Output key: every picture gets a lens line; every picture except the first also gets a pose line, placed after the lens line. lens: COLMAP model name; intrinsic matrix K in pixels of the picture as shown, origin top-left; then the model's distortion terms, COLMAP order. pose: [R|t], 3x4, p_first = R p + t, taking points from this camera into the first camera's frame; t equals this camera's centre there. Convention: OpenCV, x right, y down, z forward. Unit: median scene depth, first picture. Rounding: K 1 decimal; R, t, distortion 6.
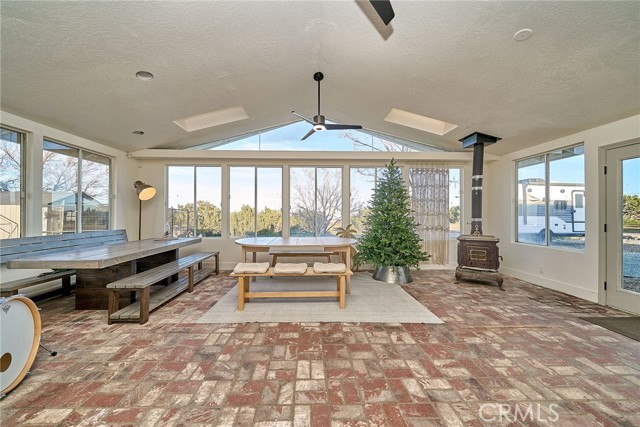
lens RADIAL K [[228.2, 0, 320.0], [0, 228.2, 213.5], [0, 0, 1]] dist [-0.002505, -0.000339]
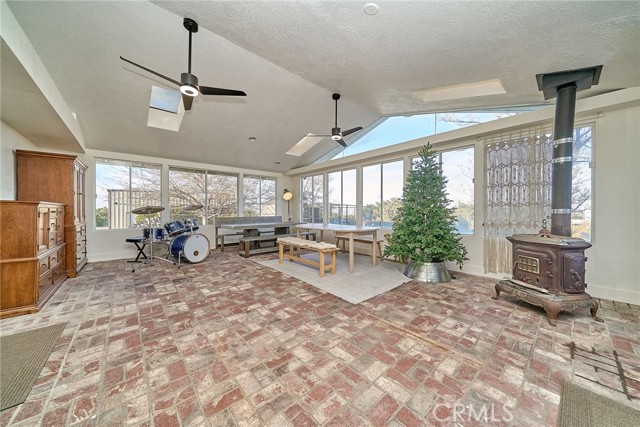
lens RADIAL K [[218.0, 0, 321.5], [0, 218.0, 209.4], [0, 0, 1]] dist [-0.001502, -0.000019]
pose [[0.651900, -0.003108, -0.758298, 1.170007], [0.006706, 0.999976, 0.001666, 0.028268], [0.758275, -0.006171, 0.651906, 0.199773]]
